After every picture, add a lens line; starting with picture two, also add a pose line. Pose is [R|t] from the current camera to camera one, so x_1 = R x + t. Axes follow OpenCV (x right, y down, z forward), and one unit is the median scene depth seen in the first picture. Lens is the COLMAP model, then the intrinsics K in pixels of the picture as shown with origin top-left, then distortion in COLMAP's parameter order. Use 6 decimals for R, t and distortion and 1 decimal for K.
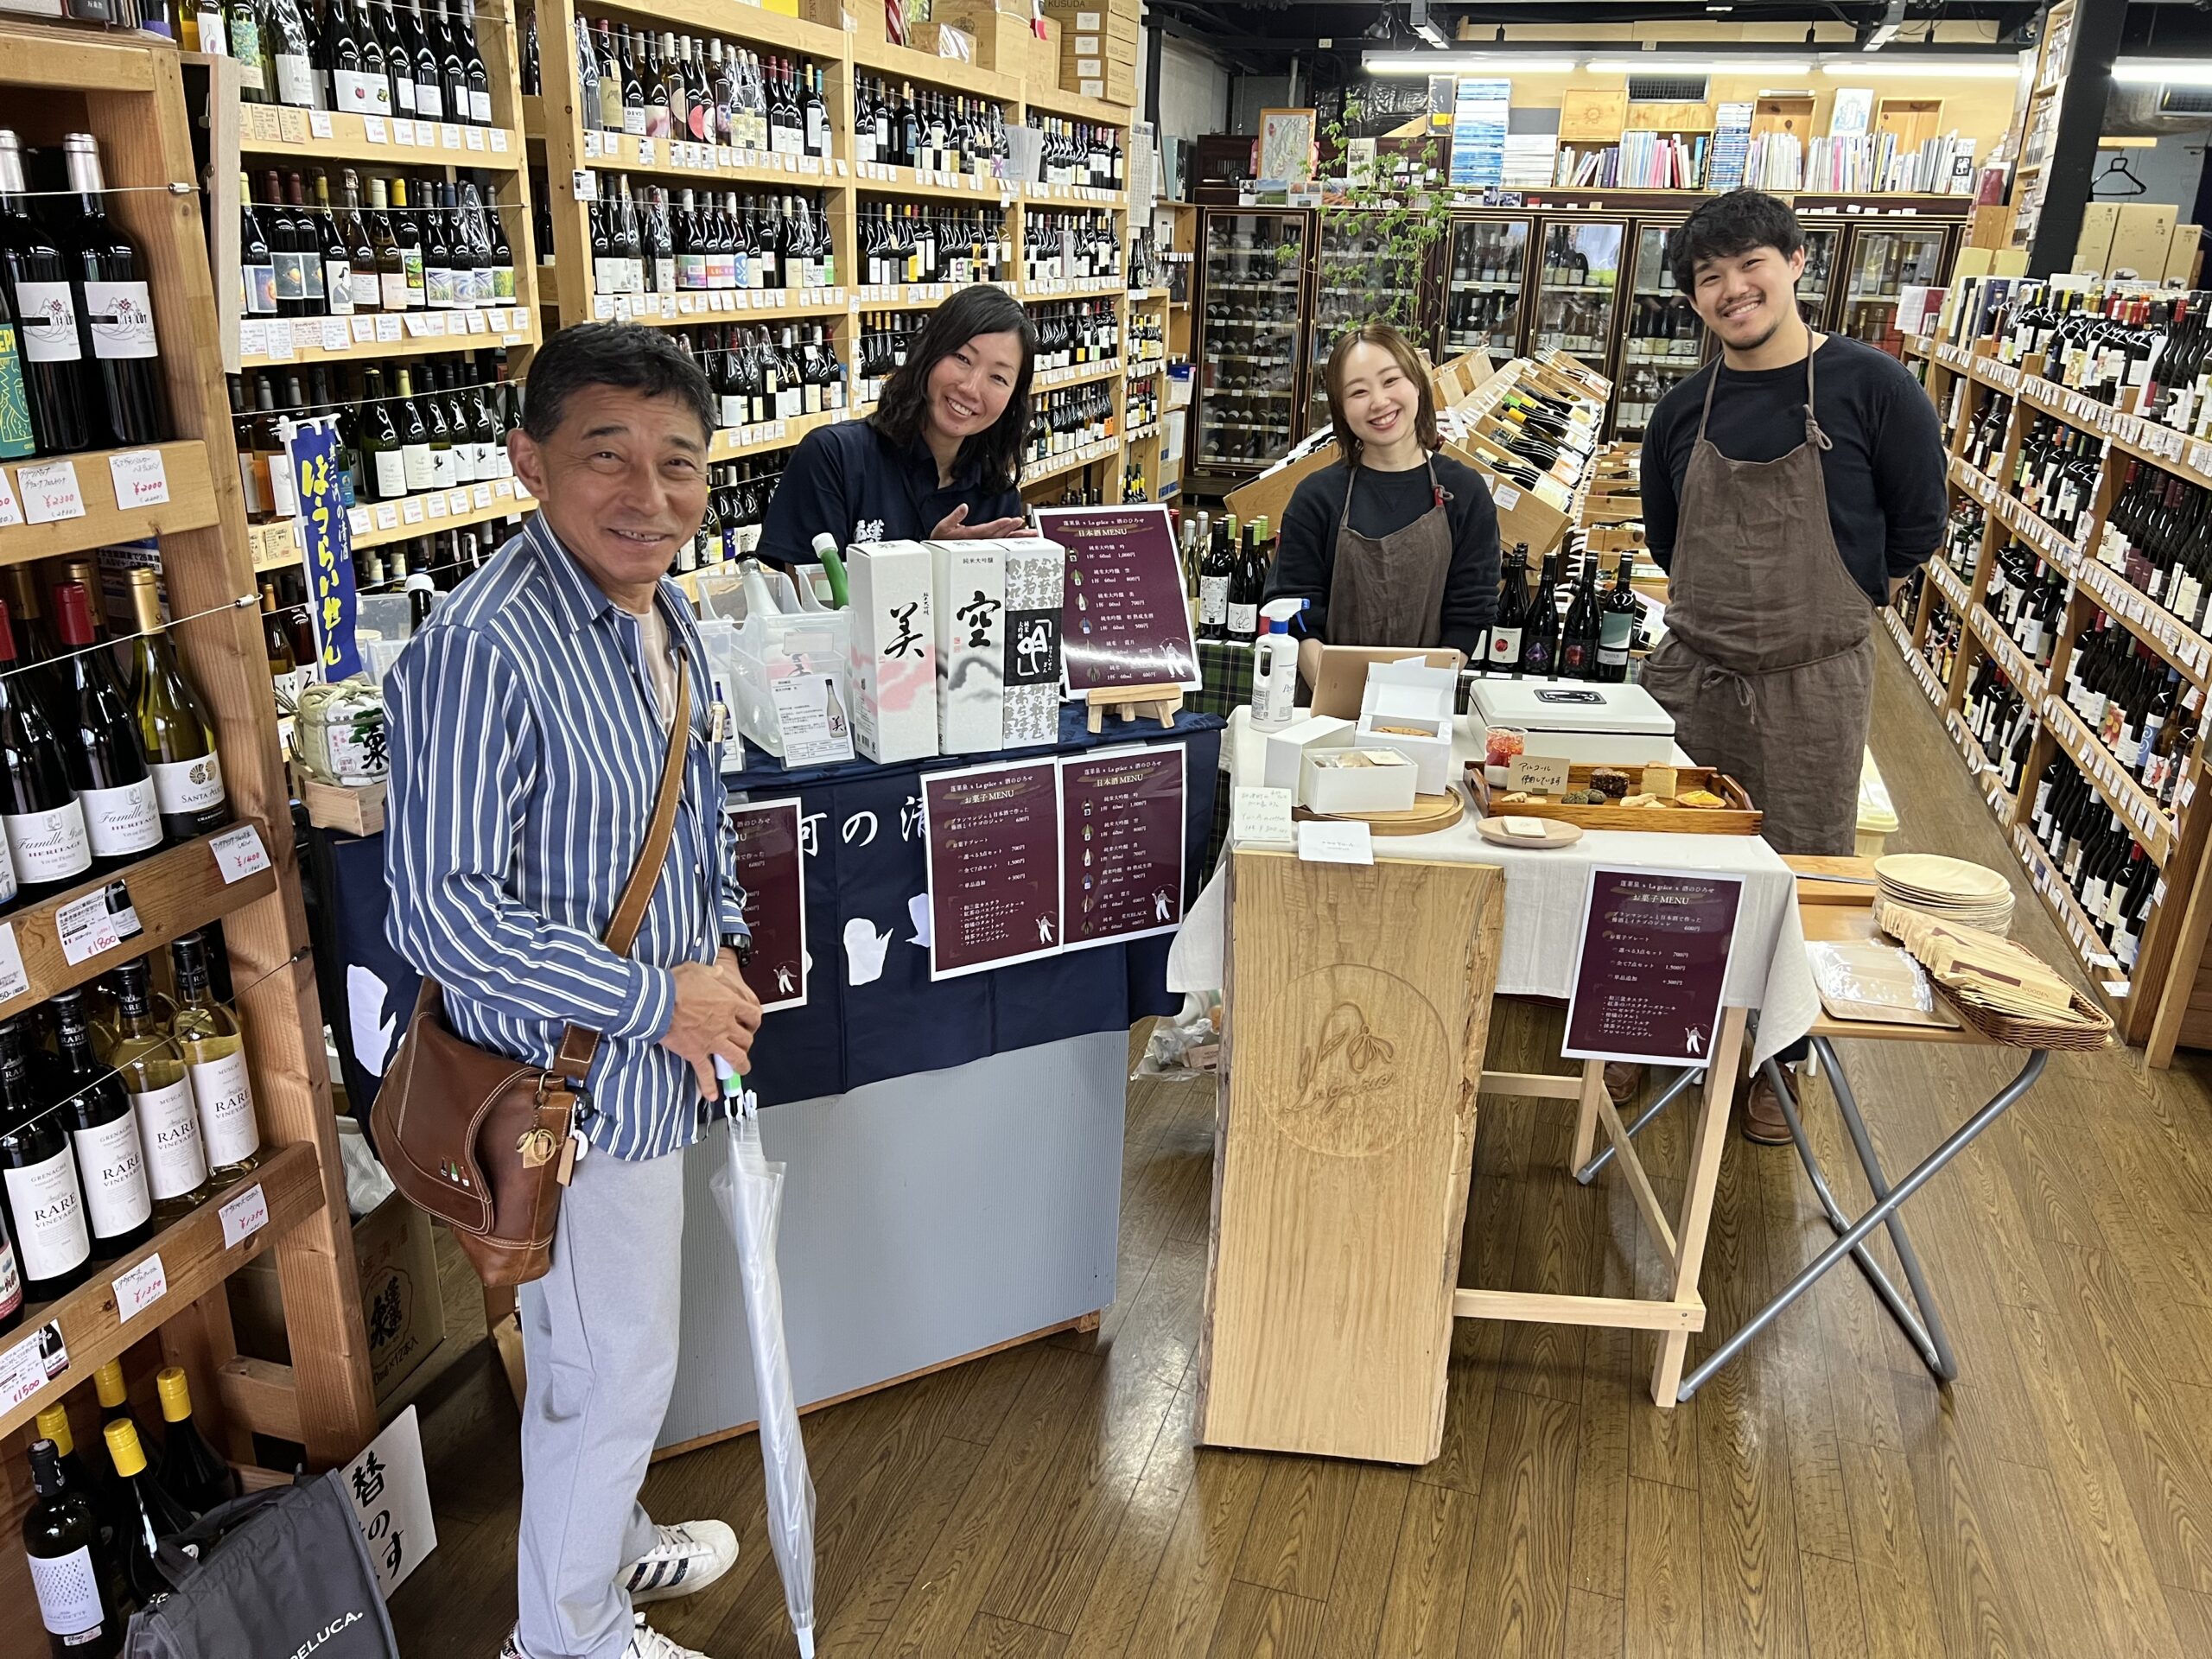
lens RADIAL K [[1665.6, 0, 1120.7], [0, 1665.6, 839.6], [0, 0, 1]] dist [0.049553, -0.047083]
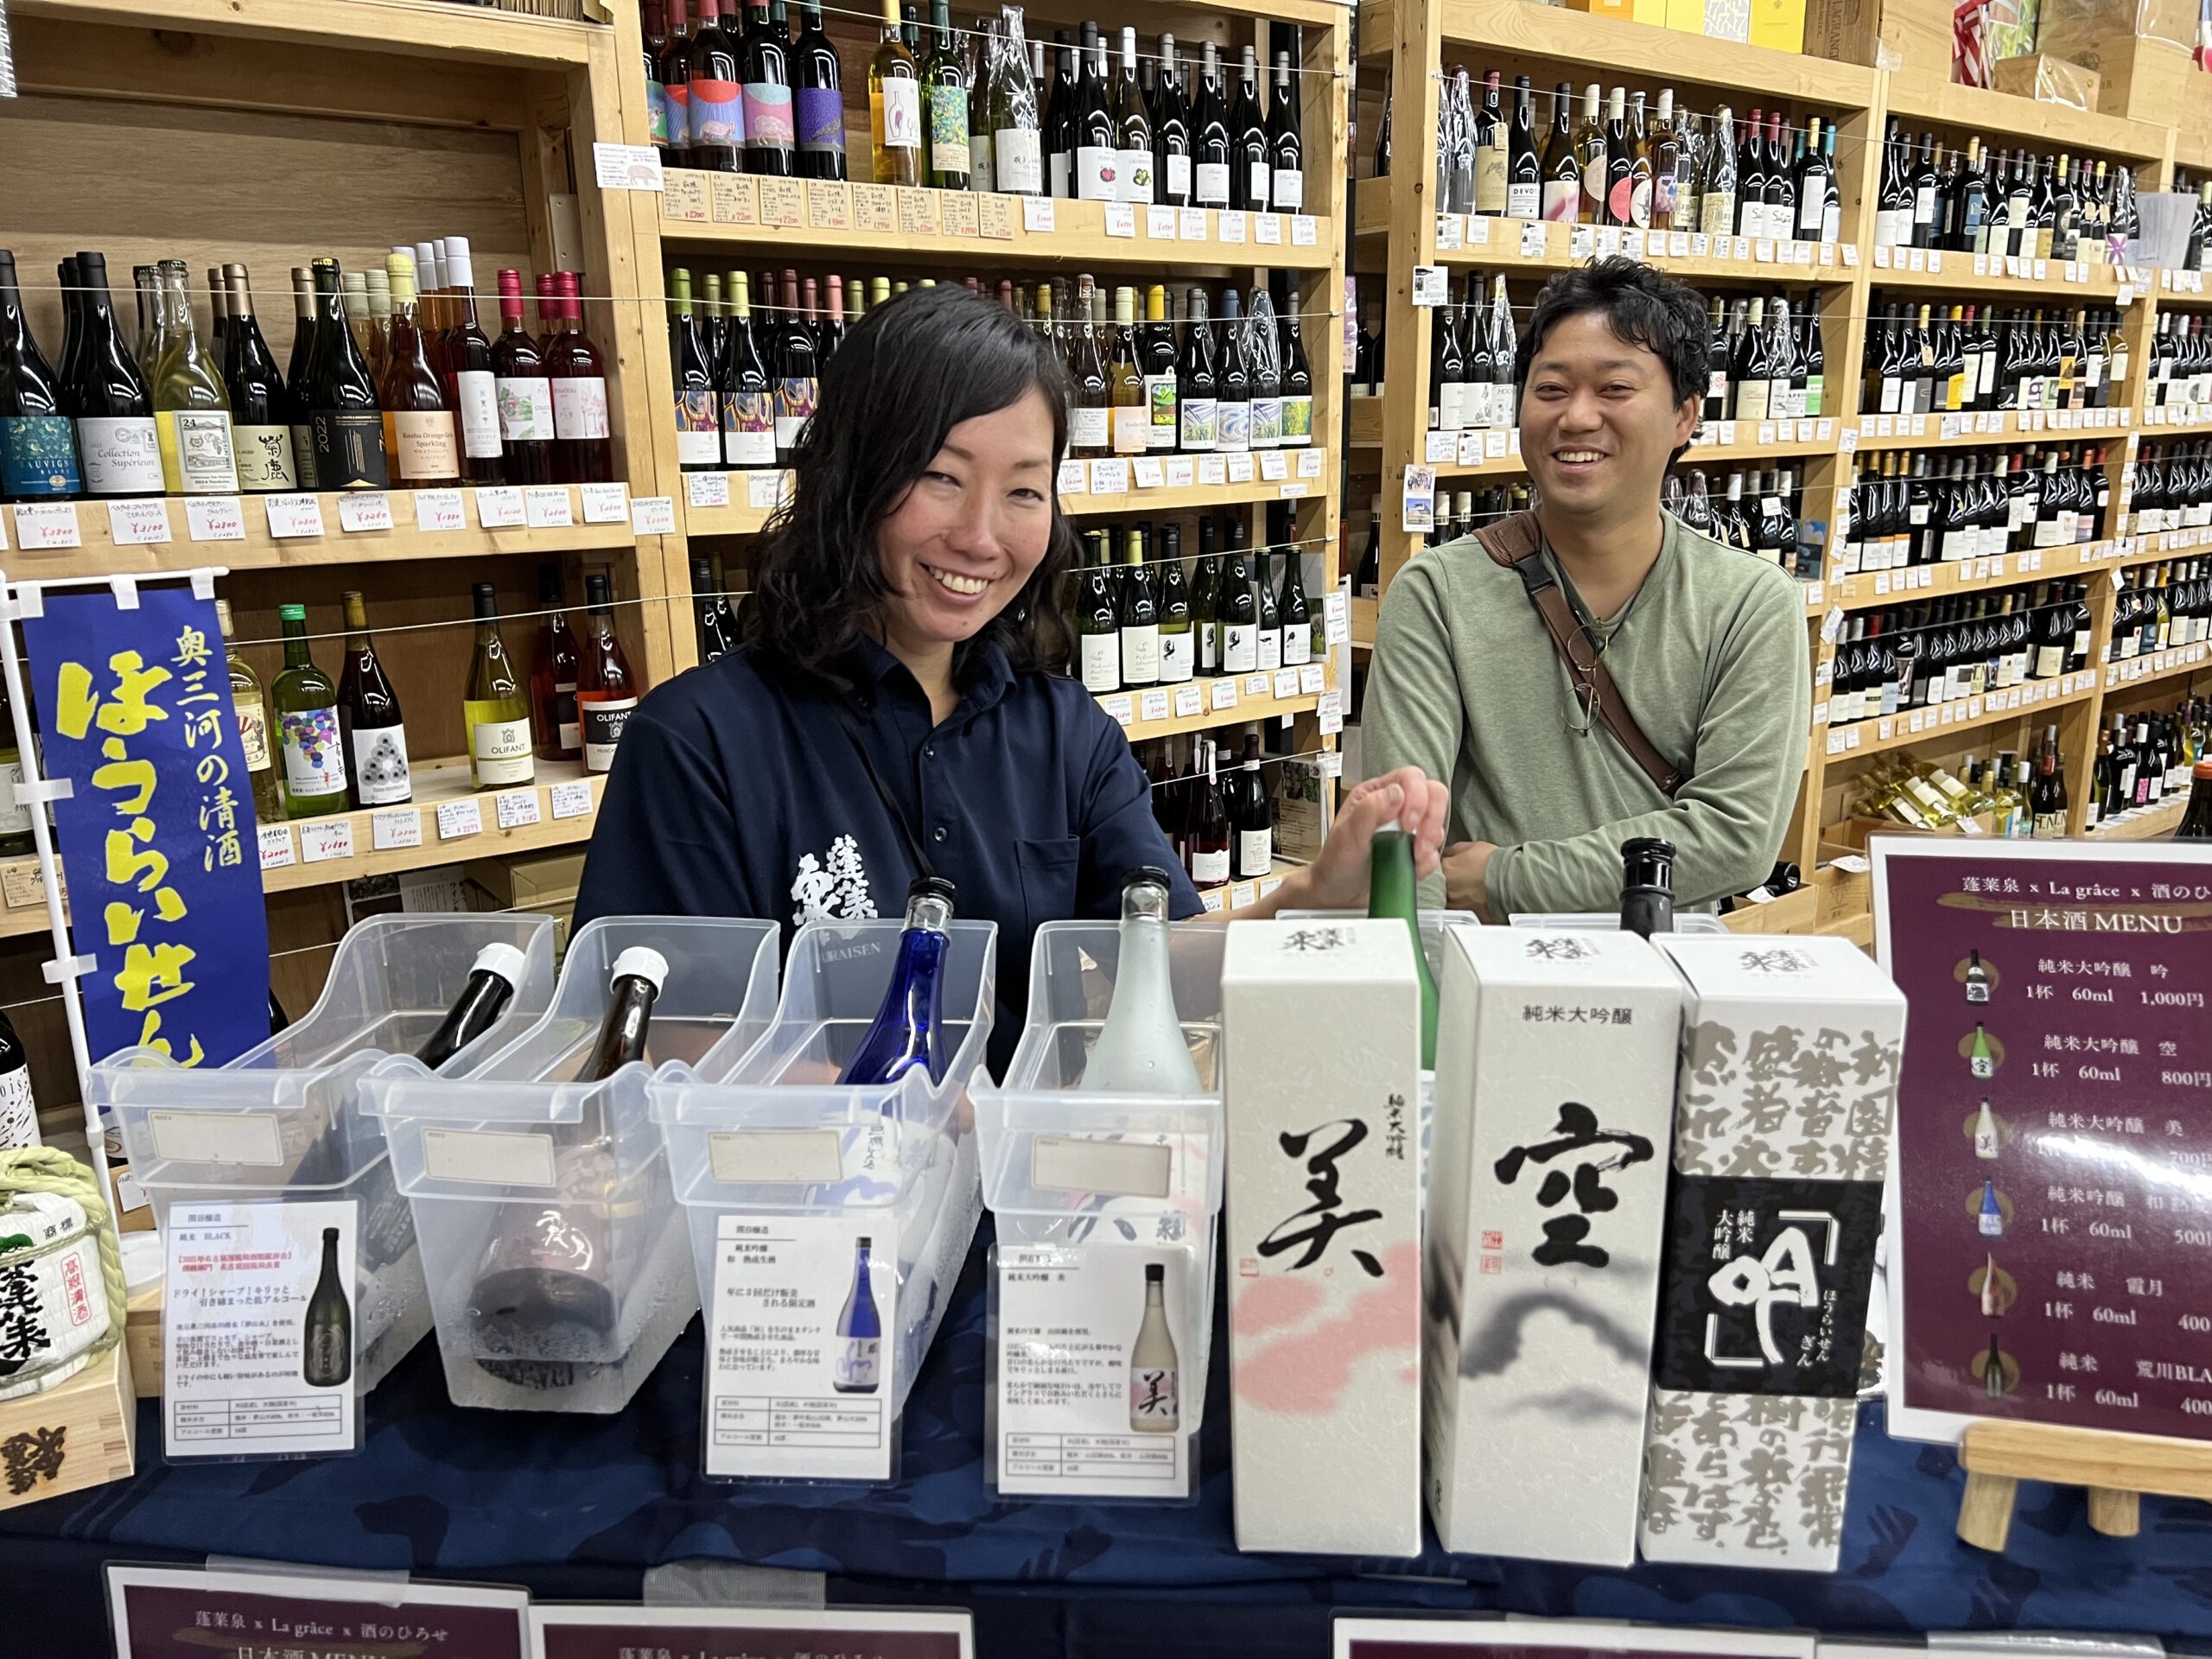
lens RADIAL K [[1656.8, 0, 1115.8], [0, 1656.8, 852.9], [0, 0, 1]] dist [0.044166, -0.047295]
pose [[0.818116, 0.096632, -0.566877, 0.006774], [-0.149353, 0.987657, -0.047187, -0.060461], [0.555320, 0.123269, 0.822450, 0.244025]]
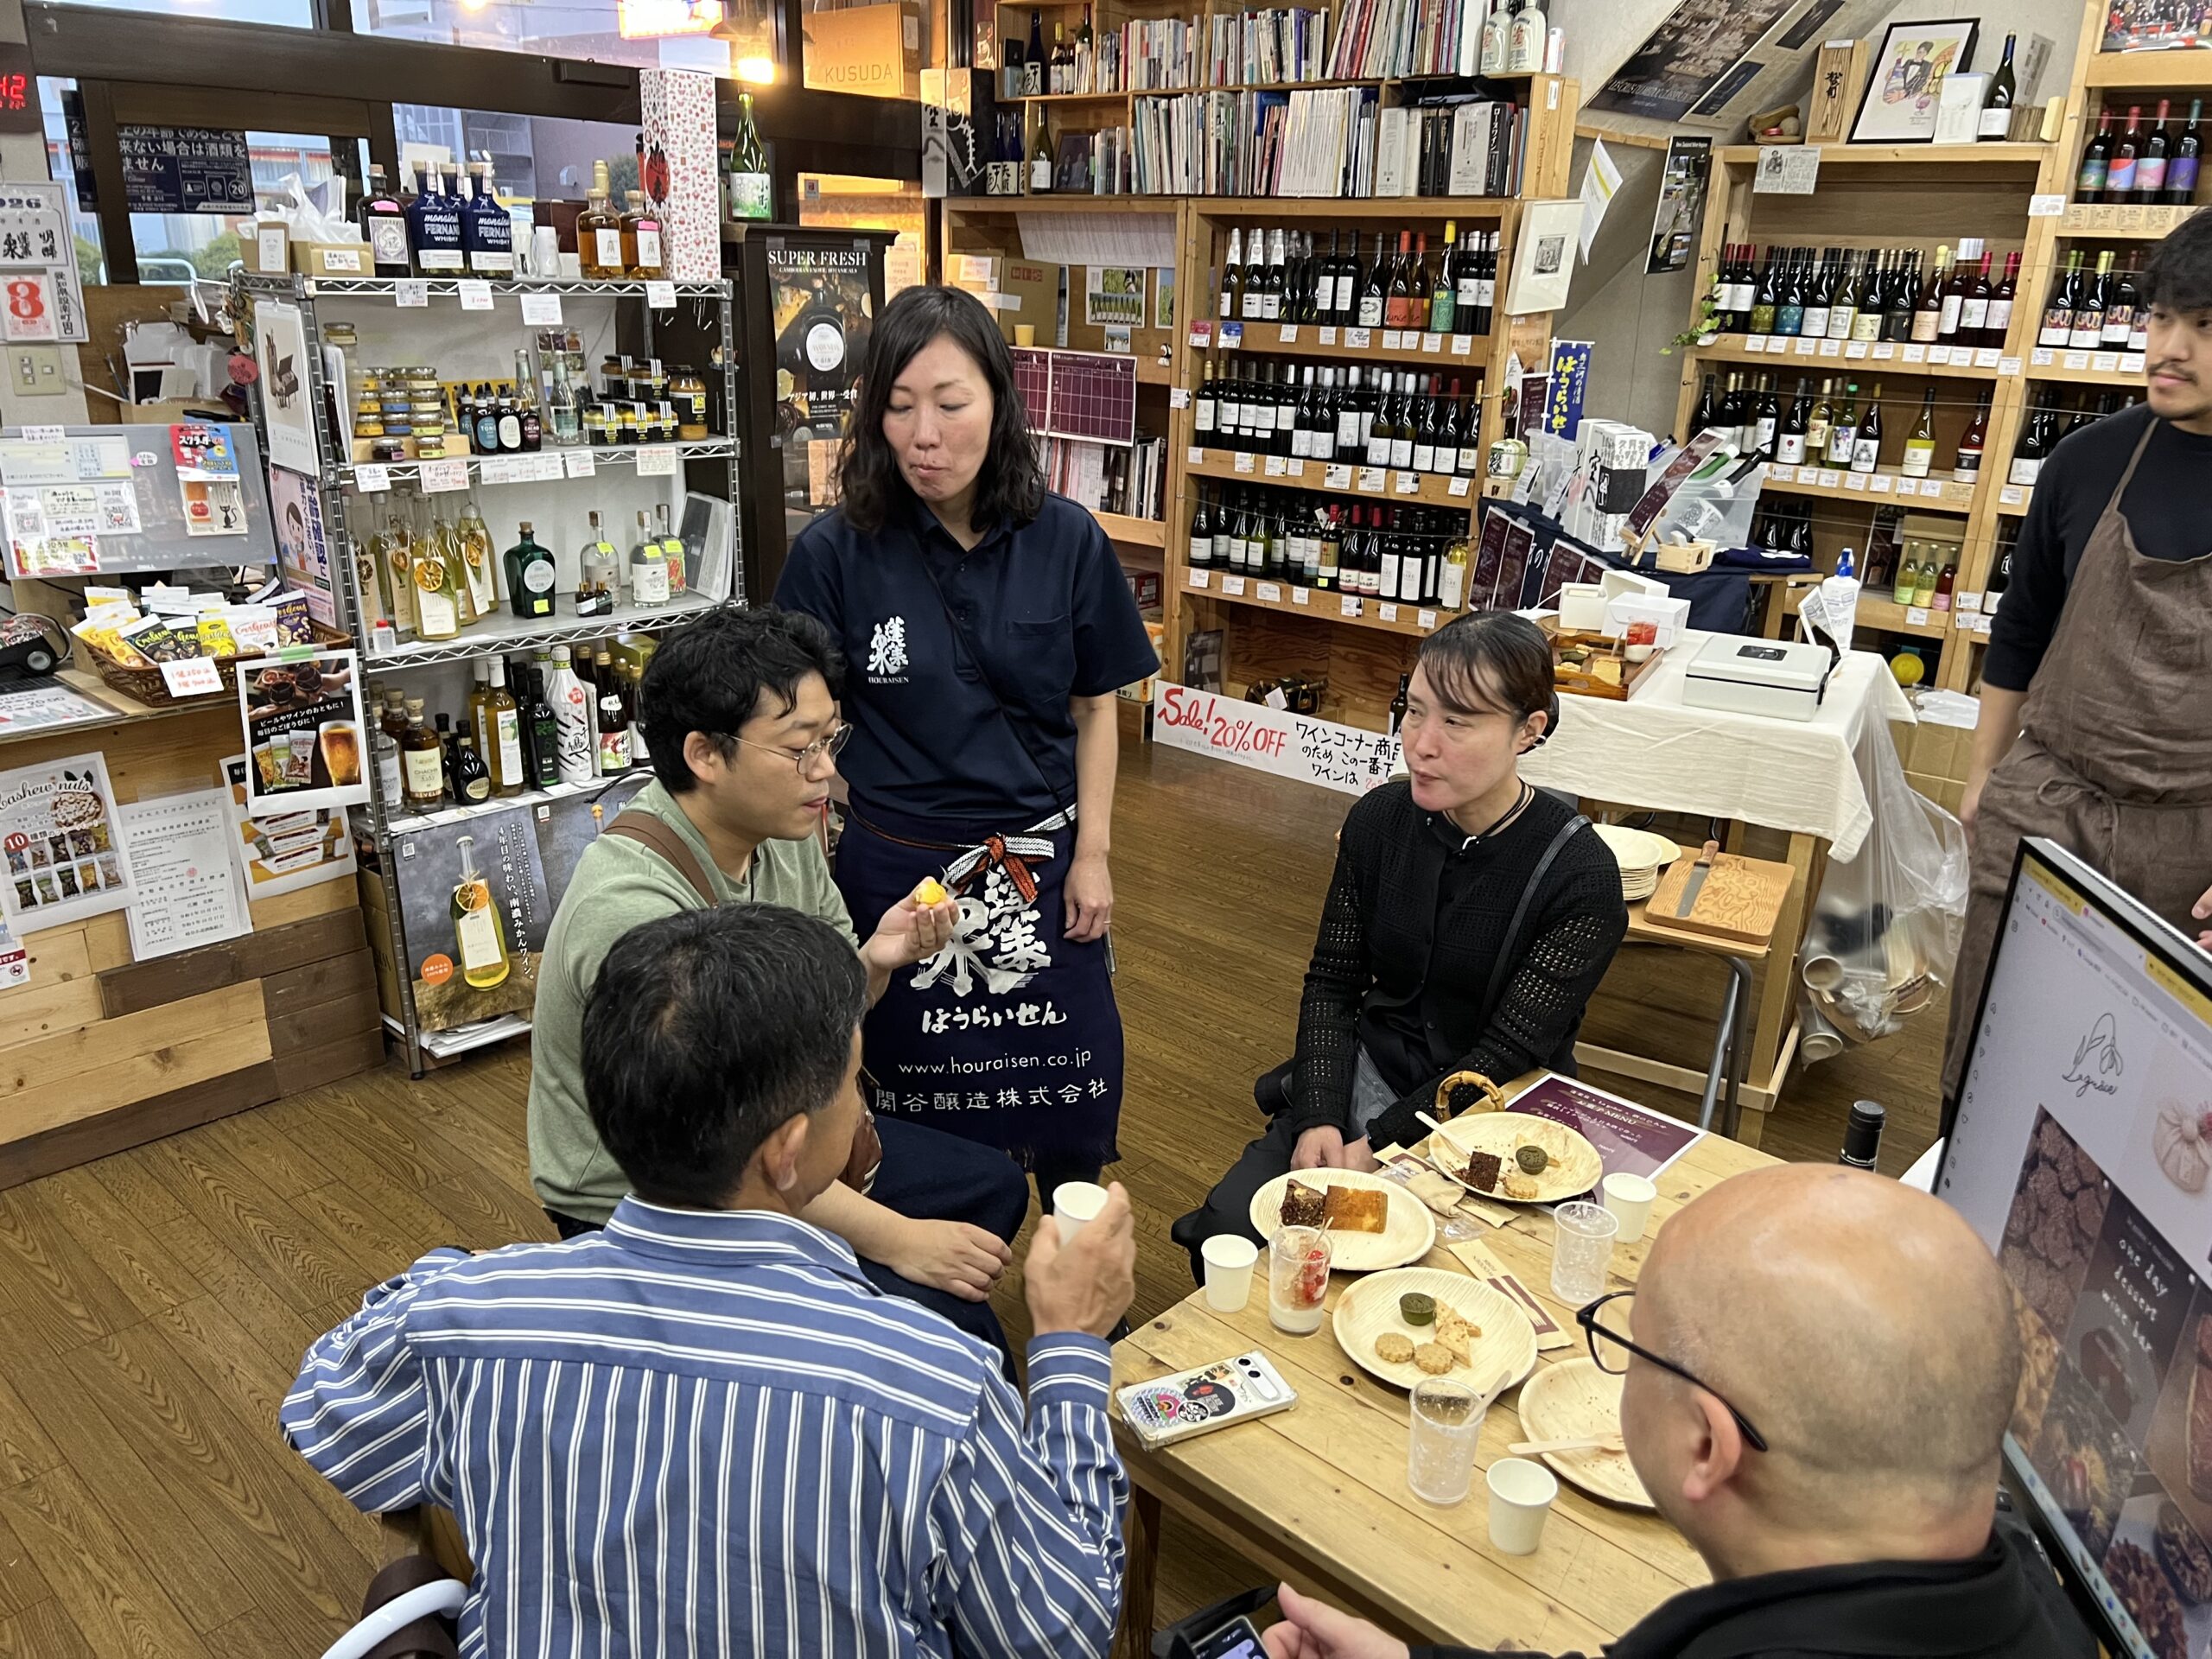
lens RADIAL K [[1665.6, 0, 1120.7], [0, 1665.6, 839.6], [0, 0, 1]] dist [0.049553, -0.047083]
pose [[-0.416557, 0.256822, -0.872079, 0.667205], [-0.353933, 0.837771, 0.415778, -0.132981], [0.837384, 0.481853, -0.258082, 0.447267]]
